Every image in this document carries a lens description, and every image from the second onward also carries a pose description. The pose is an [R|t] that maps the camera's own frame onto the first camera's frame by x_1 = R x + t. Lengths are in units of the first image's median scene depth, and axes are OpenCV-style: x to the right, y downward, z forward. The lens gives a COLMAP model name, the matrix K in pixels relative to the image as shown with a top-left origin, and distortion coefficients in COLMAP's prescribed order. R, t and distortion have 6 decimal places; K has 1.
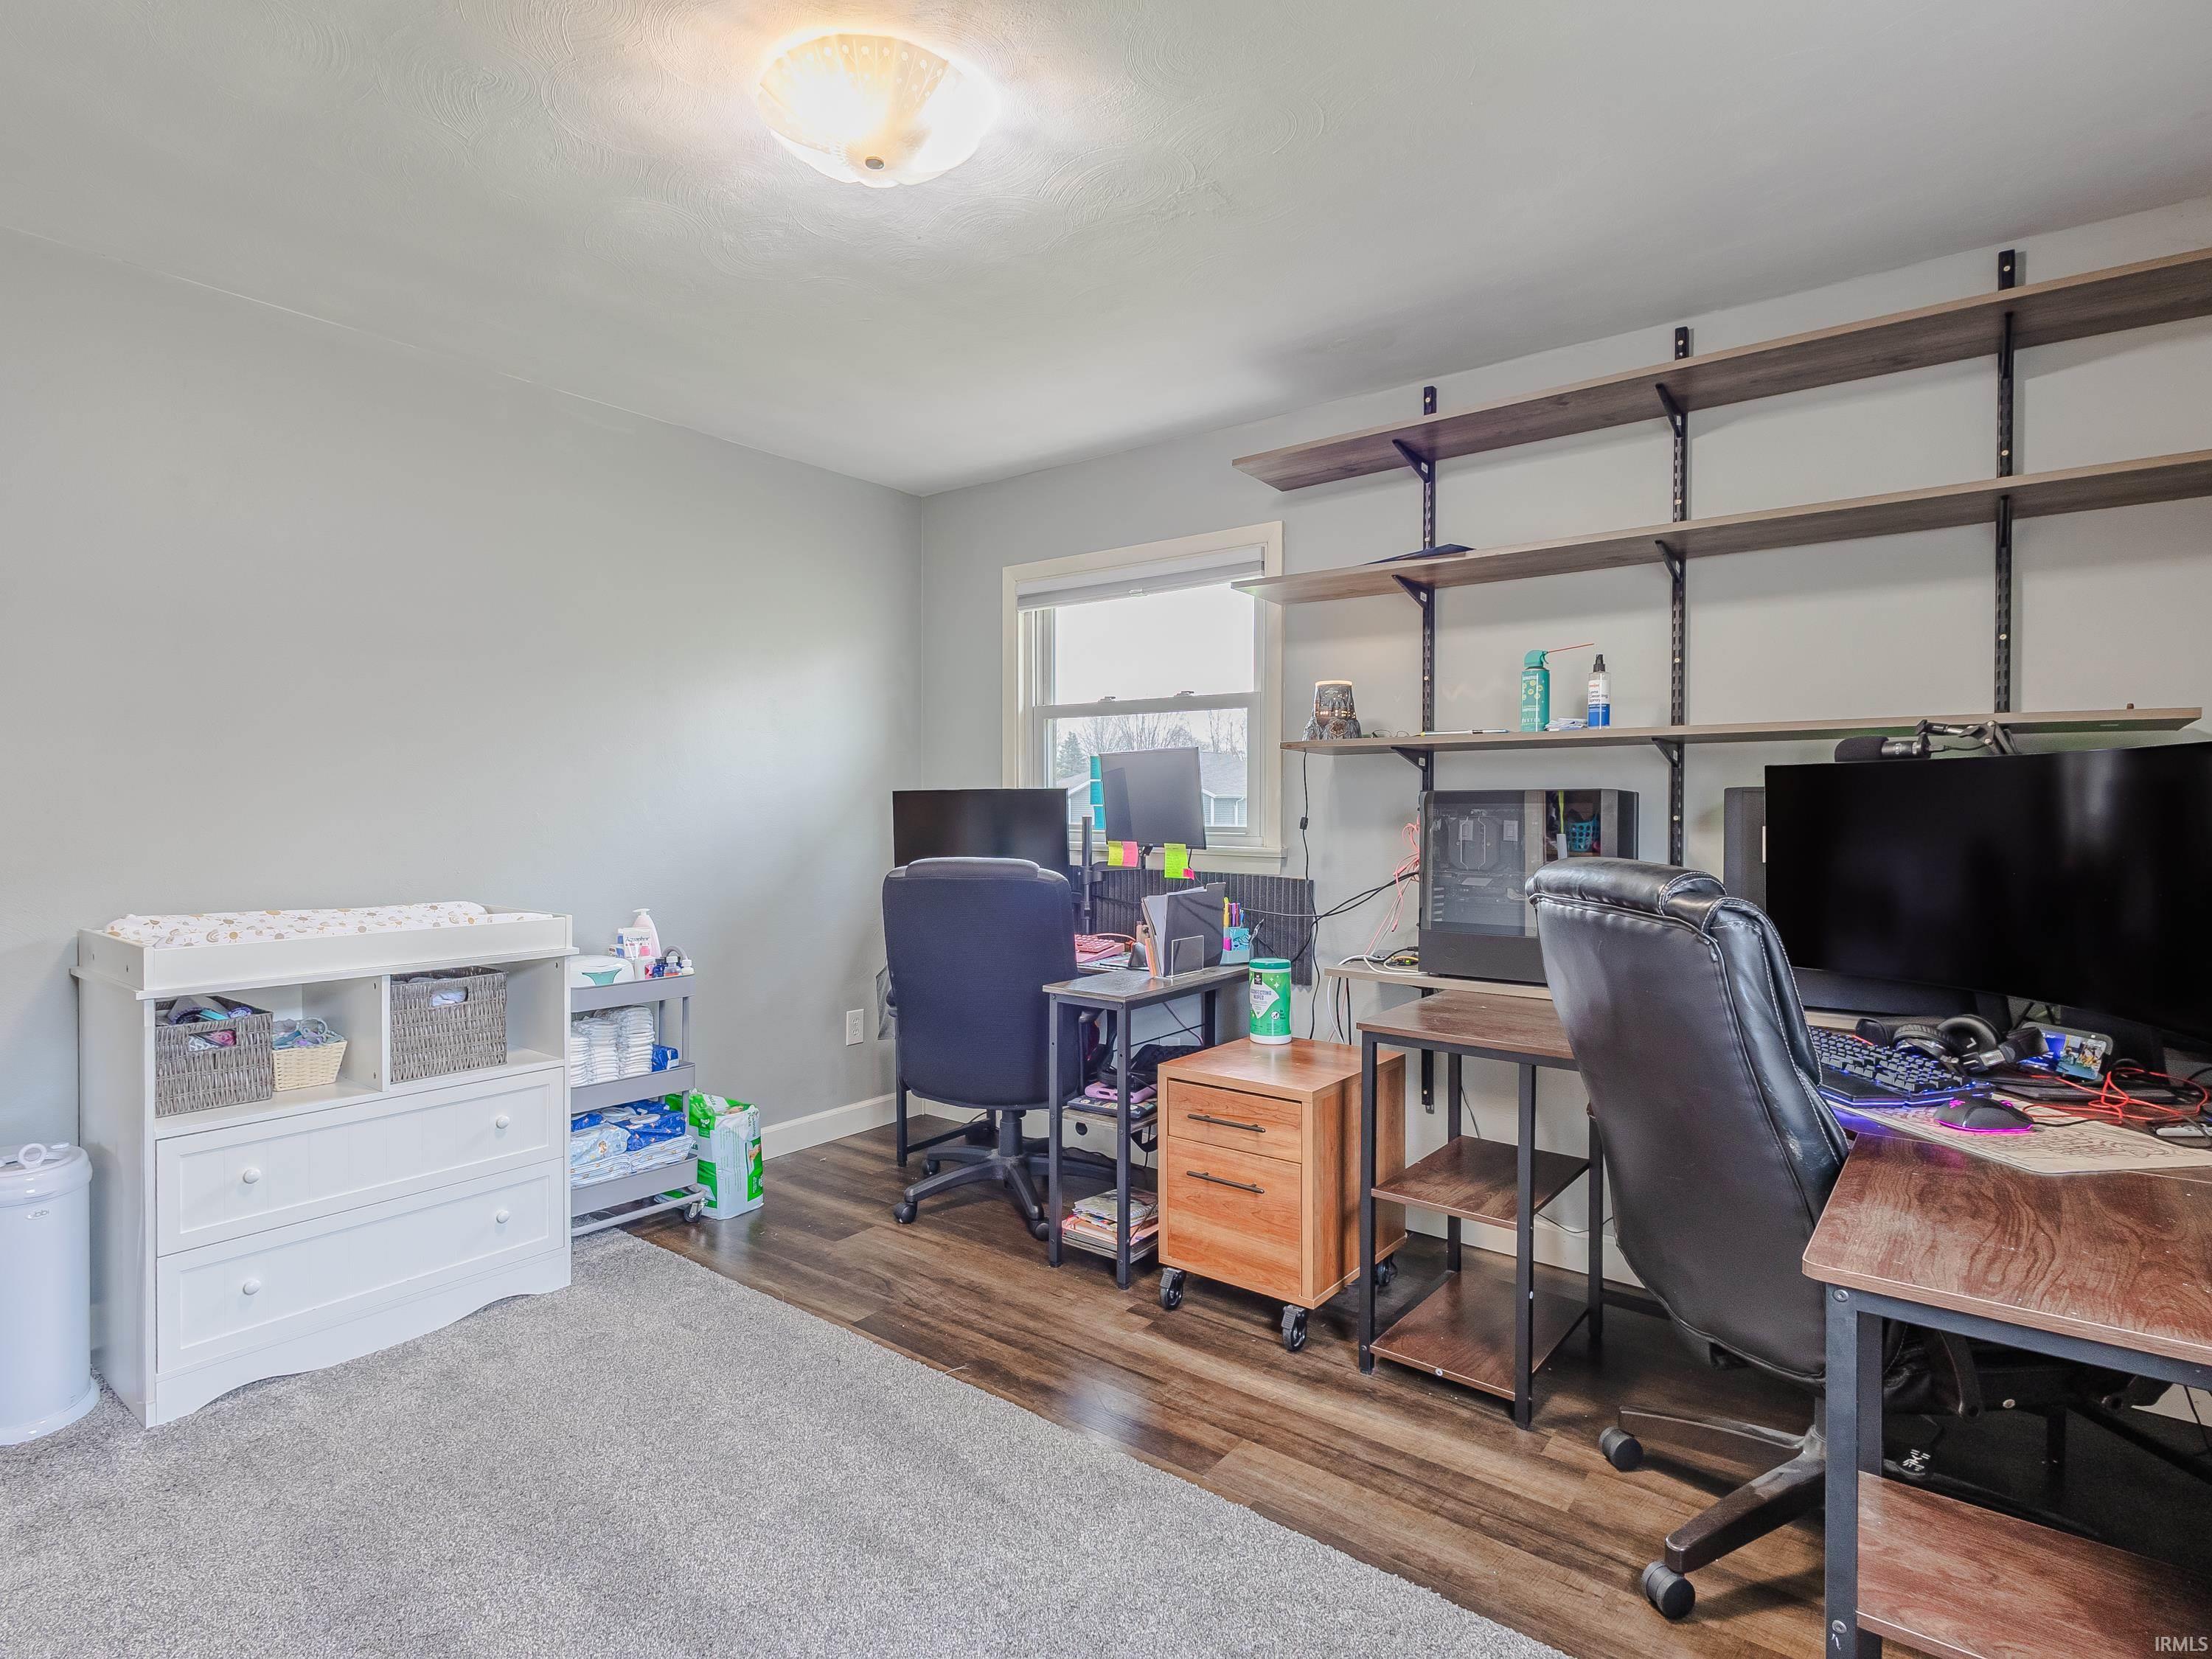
lens RADIAL K [[1119.9, 0, 1128.4], [0, 1119.9, 816.6], [0, 0, 1]] dist [0.009012, 0.000464]
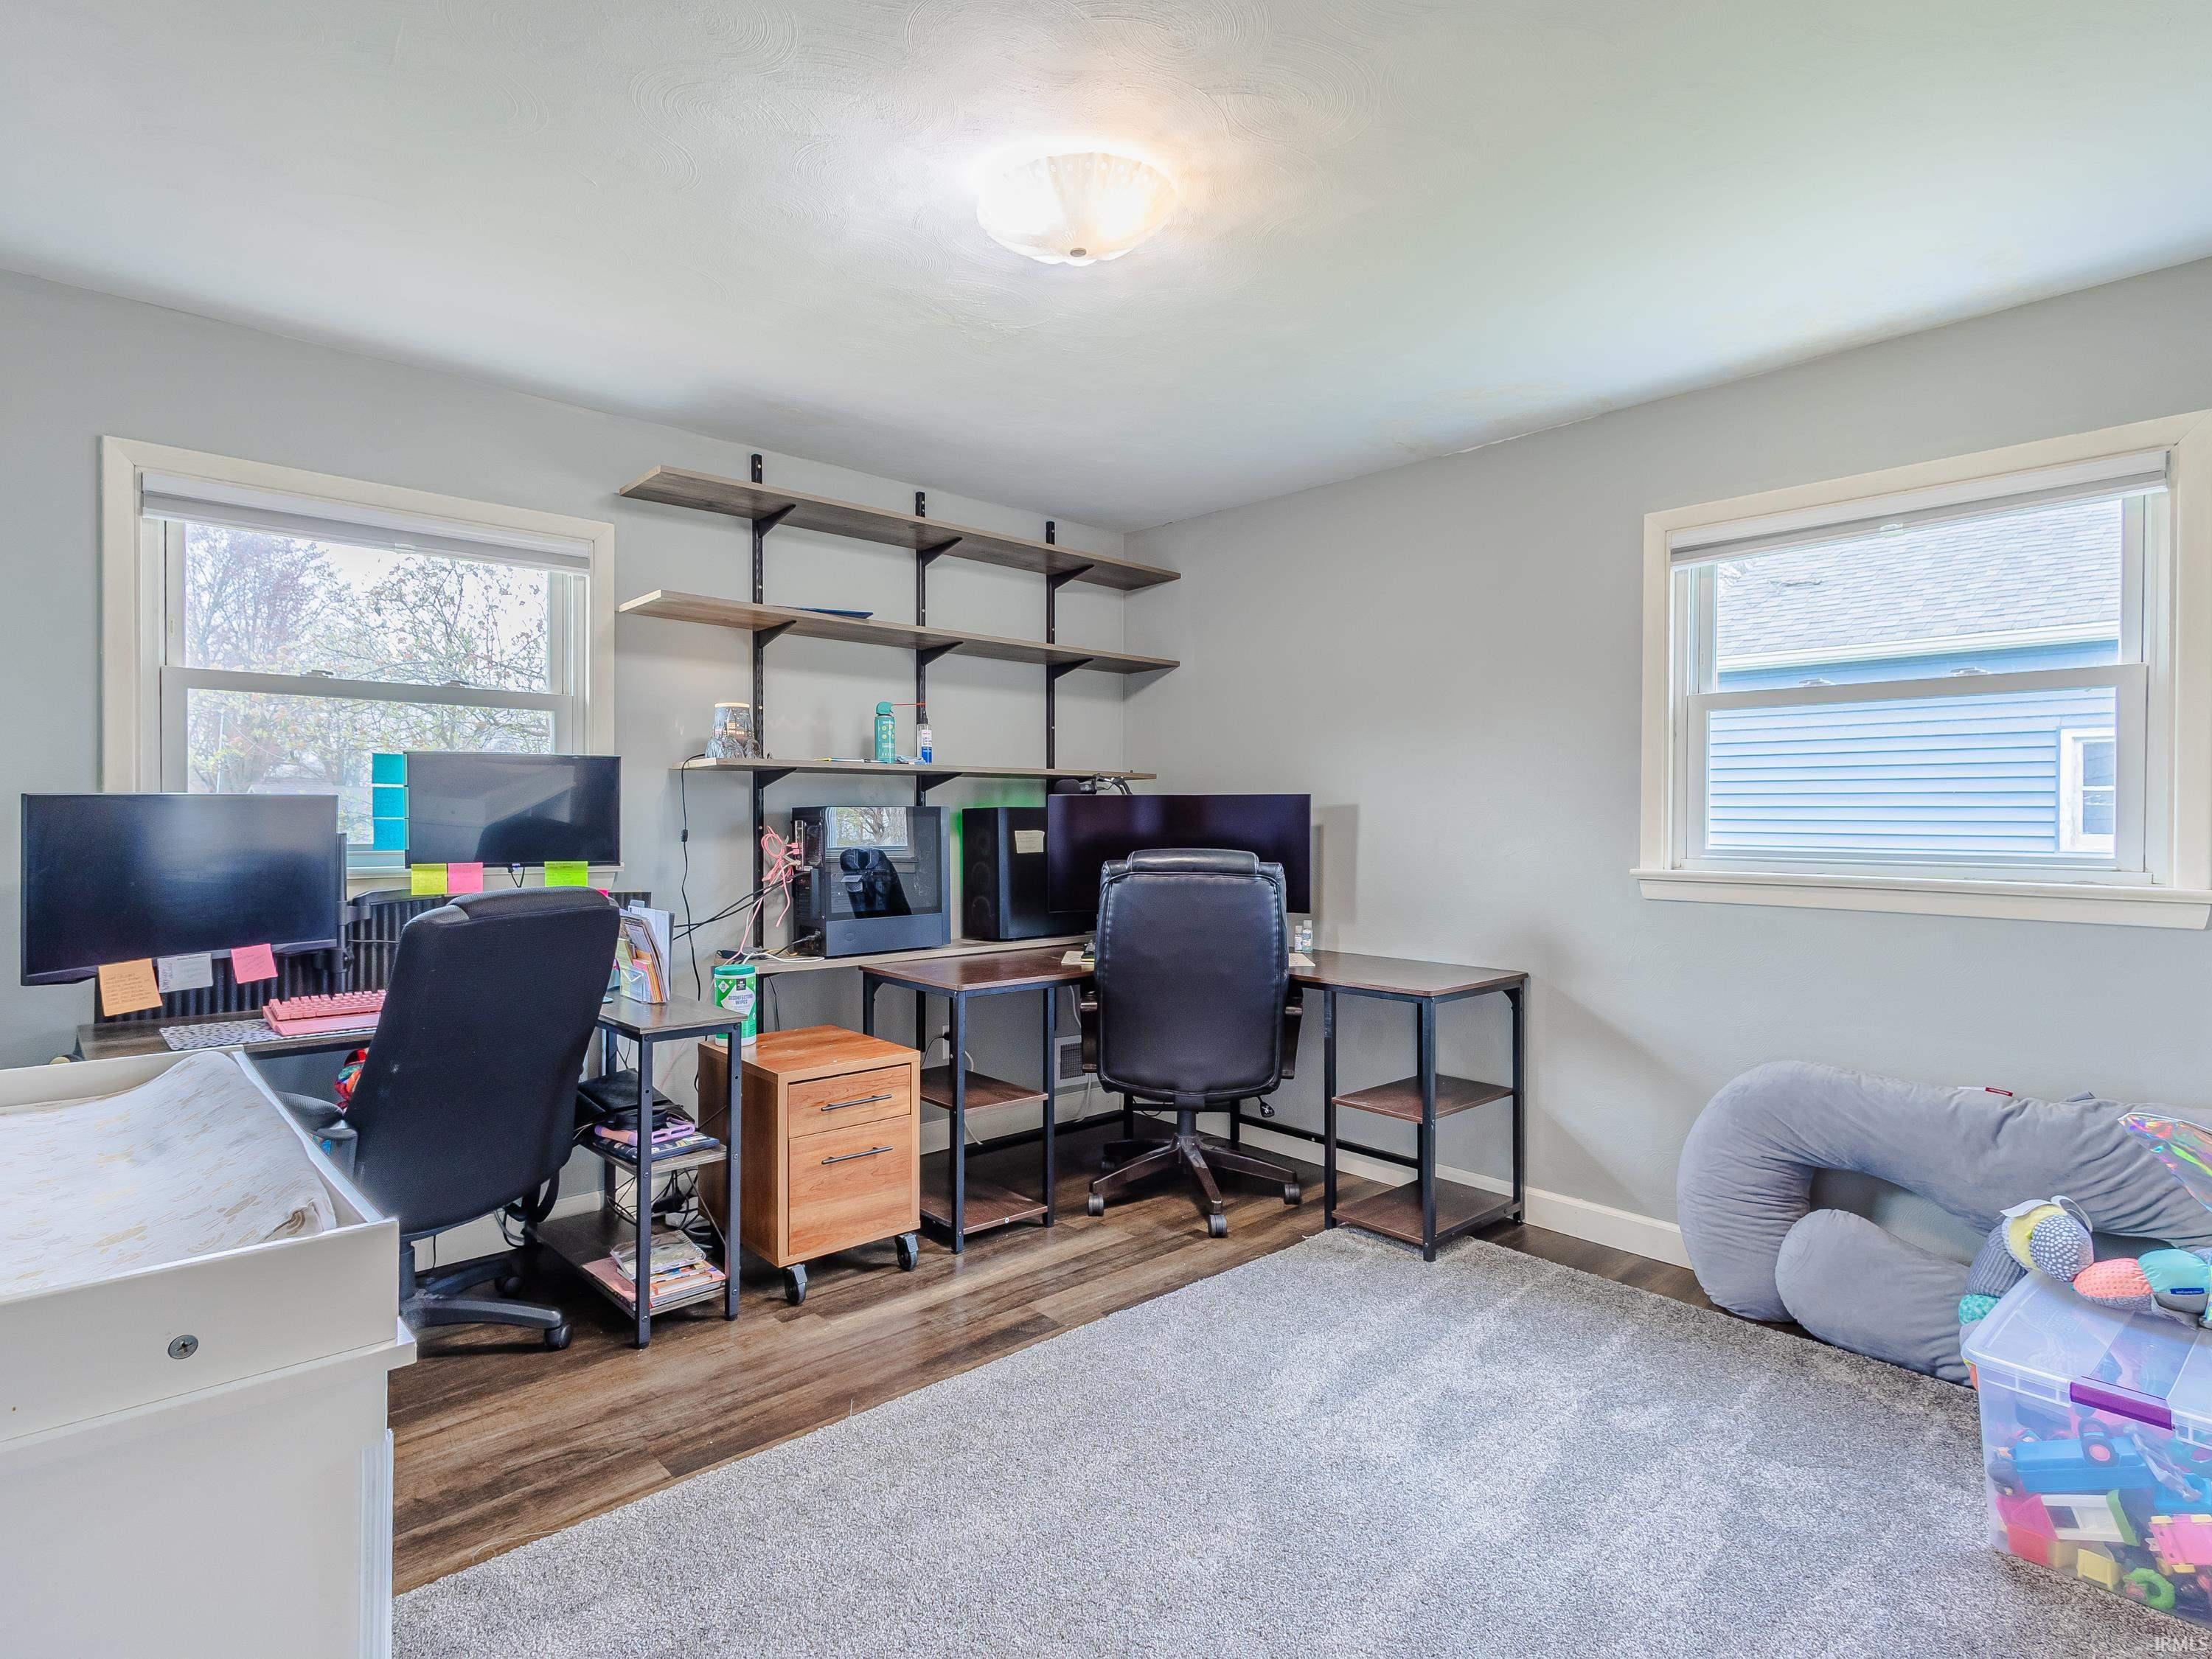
lens RADIAL K [[1122.1, 0, 989.7], [0, 1122.1, 829.3], [0, 0, 1]] dist [0.006881, 0.000792]
pose [[0.238048, -0.007092, 0.971228, -0.946379], [0.013152, 0.999905, 0.004078, -0.001764], [-0.971164, 0.011803, 0.238119, 0.587350]]
